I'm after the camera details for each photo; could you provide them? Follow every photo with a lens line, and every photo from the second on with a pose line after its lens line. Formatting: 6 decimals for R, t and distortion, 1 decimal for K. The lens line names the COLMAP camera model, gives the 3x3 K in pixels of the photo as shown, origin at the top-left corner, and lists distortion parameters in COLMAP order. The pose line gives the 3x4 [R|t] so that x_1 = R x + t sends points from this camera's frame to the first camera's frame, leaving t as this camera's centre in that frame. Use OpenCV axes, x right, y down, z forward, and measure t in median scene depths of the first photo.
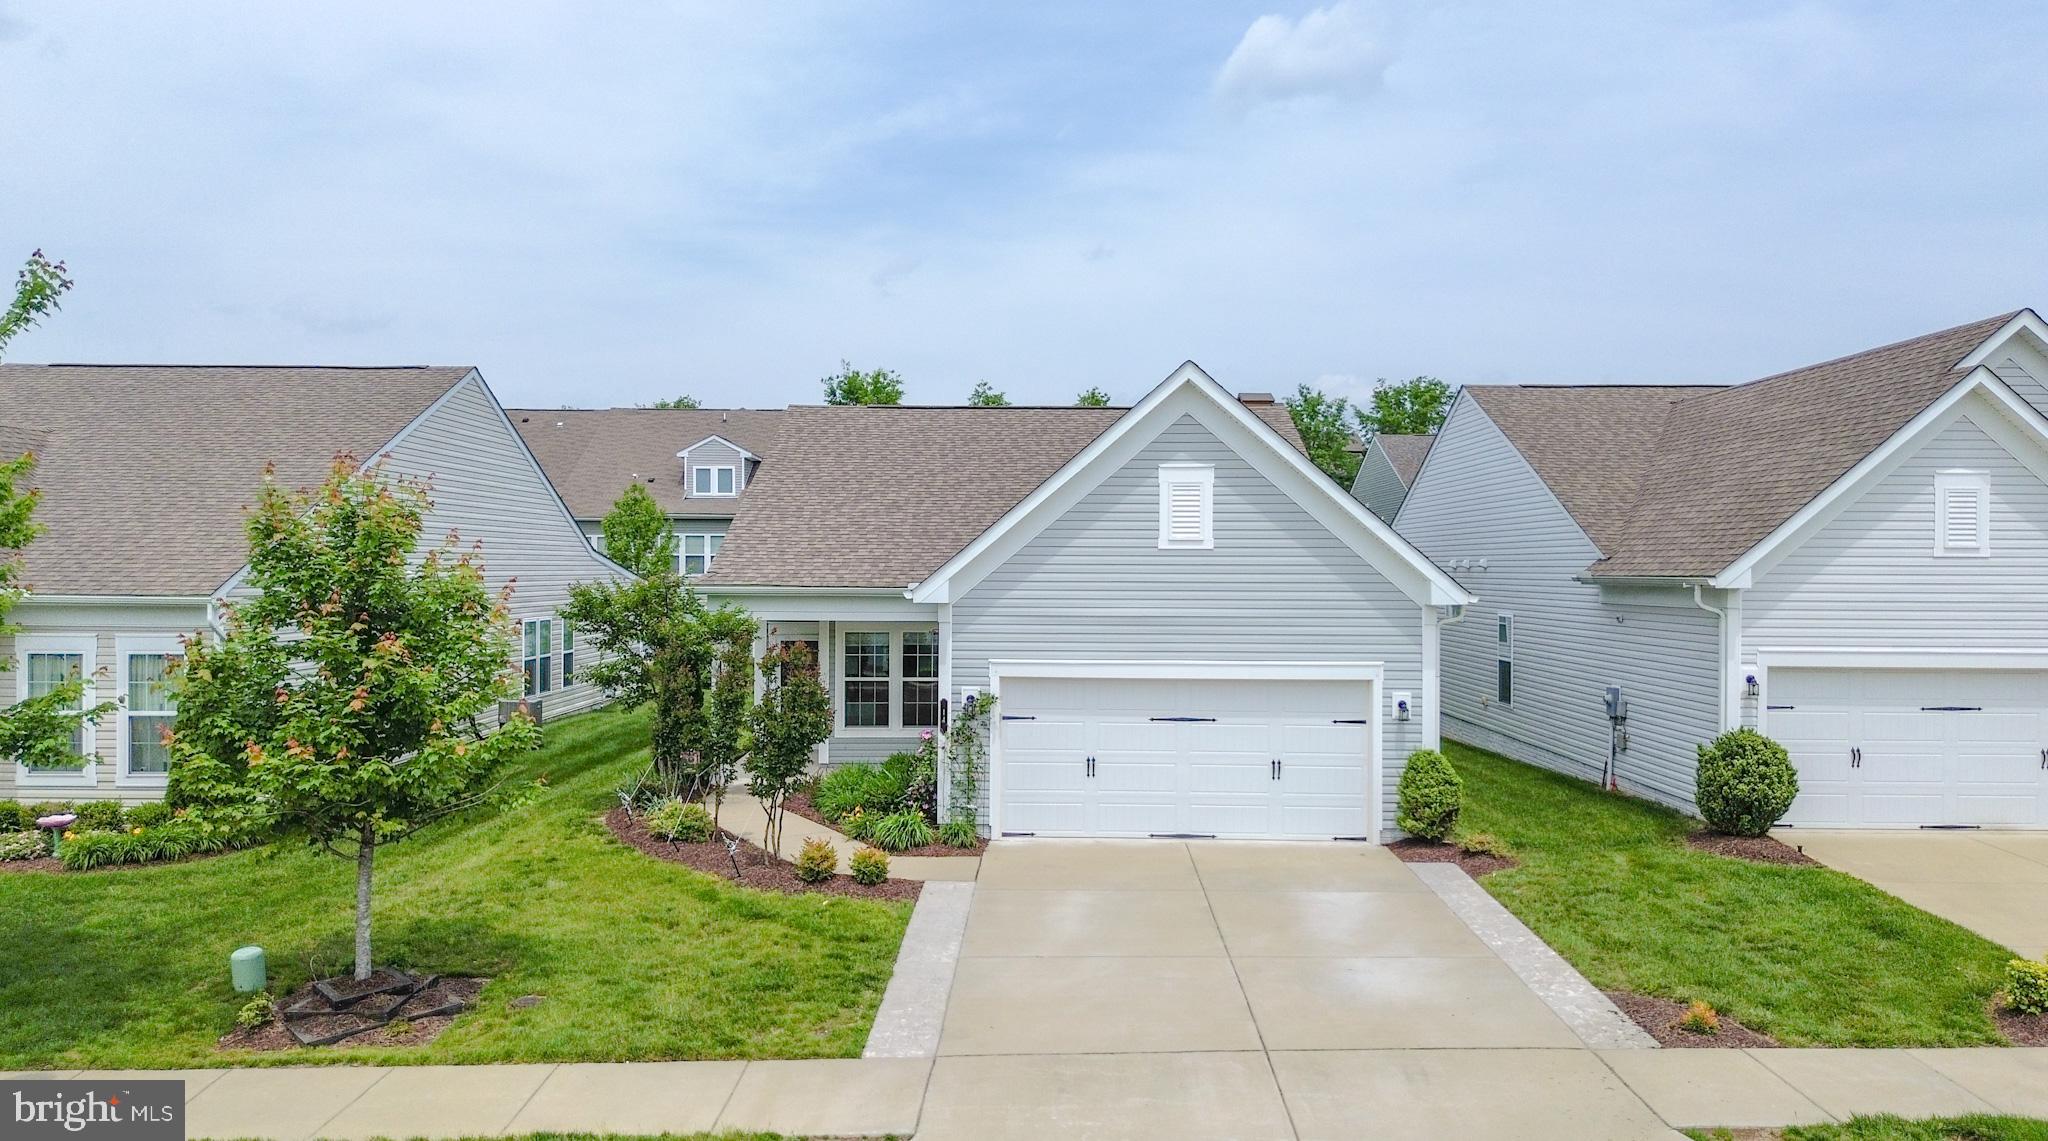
lens RADIAL K [[1501.0, 0, 1024.0], [0, 1501.0, 570.5], [0, 0, 1]] dist [0.038291, -0.002985]
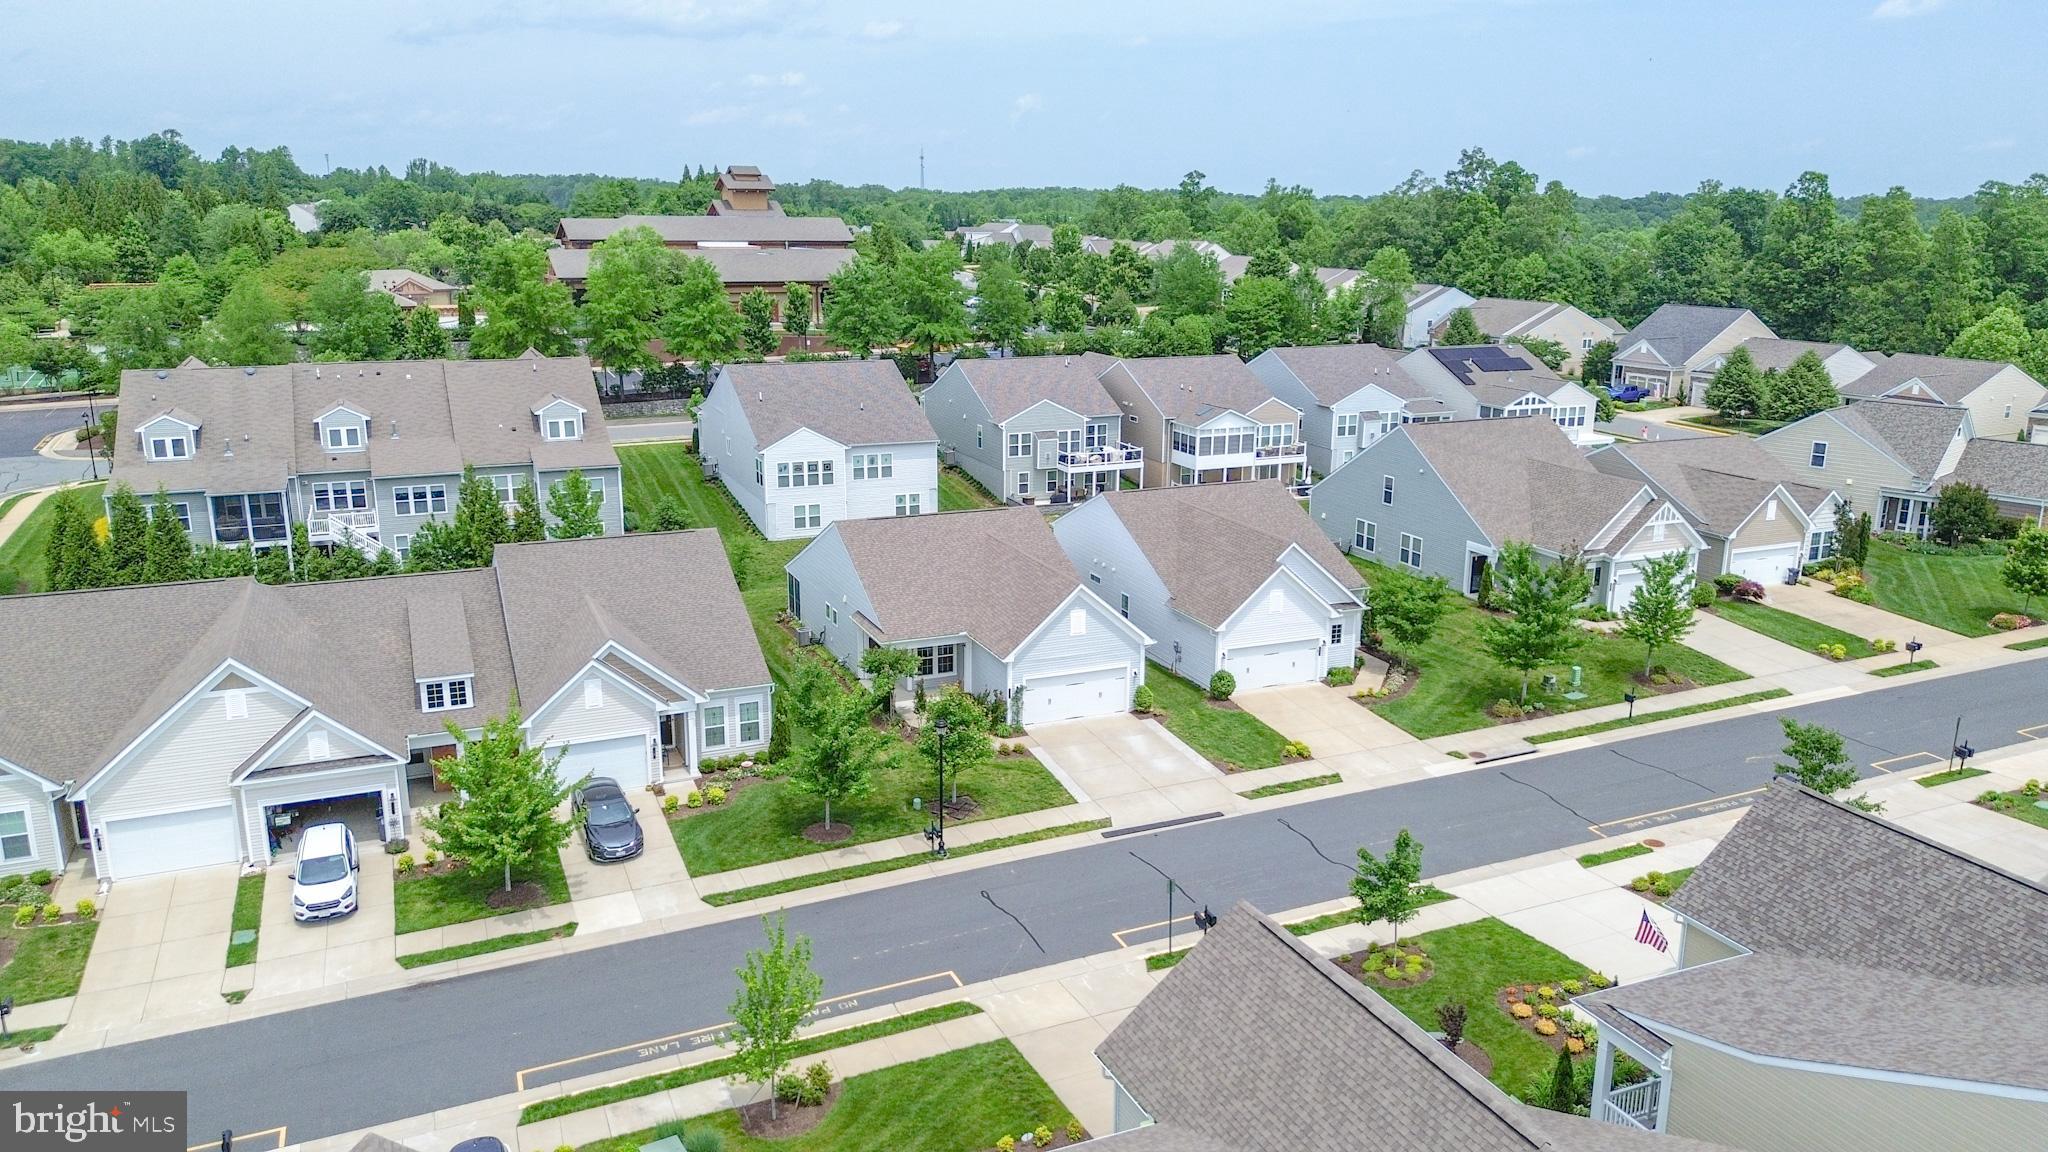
lens RADIAL K [[1474.4, 0, 1020.9], [0, 1474.4, 577.9], [0, 0, 1]] dist [0.079406, -0.109485]
pose [[0.916377, -0.098160, 0.388095, -1.247392], [-0.000271, 0.969318, 0.245808, -0.931910], [-0.400316, -0.225358, 0.888235, -1.790852]]
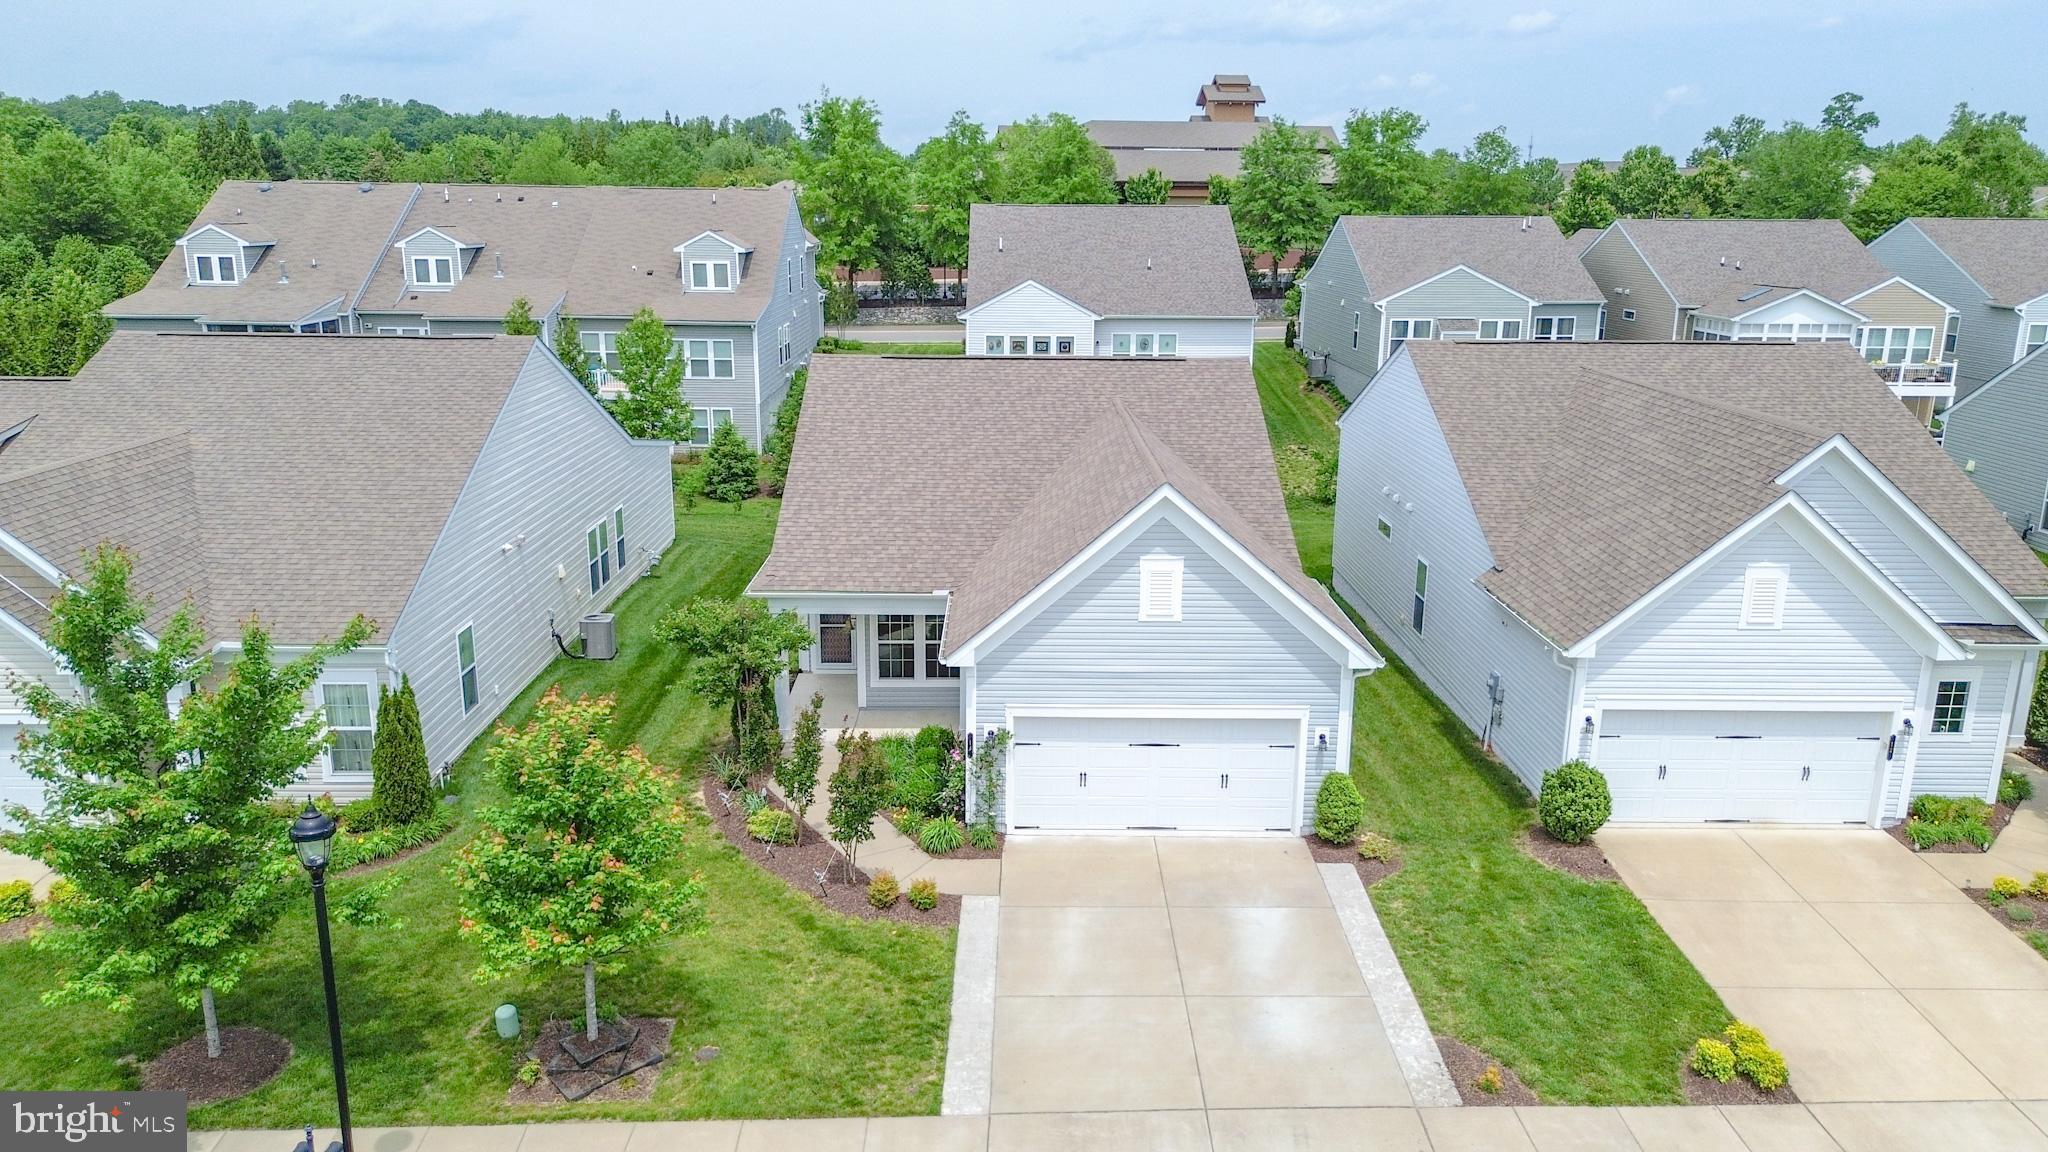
lens RADIAL K [[1474.4, 0, 1020.9], [0, 1474.4, 577.9], [0, 0, 1]] dist [0.079406, -0.109485]
pose [[0.999783, -0.000972, 0.020797, -0.036367], [-0.004098, 0.970186, 0.242327, -0.355547], [-0.020412, -0.242360, 0.969972, -0.205533]]
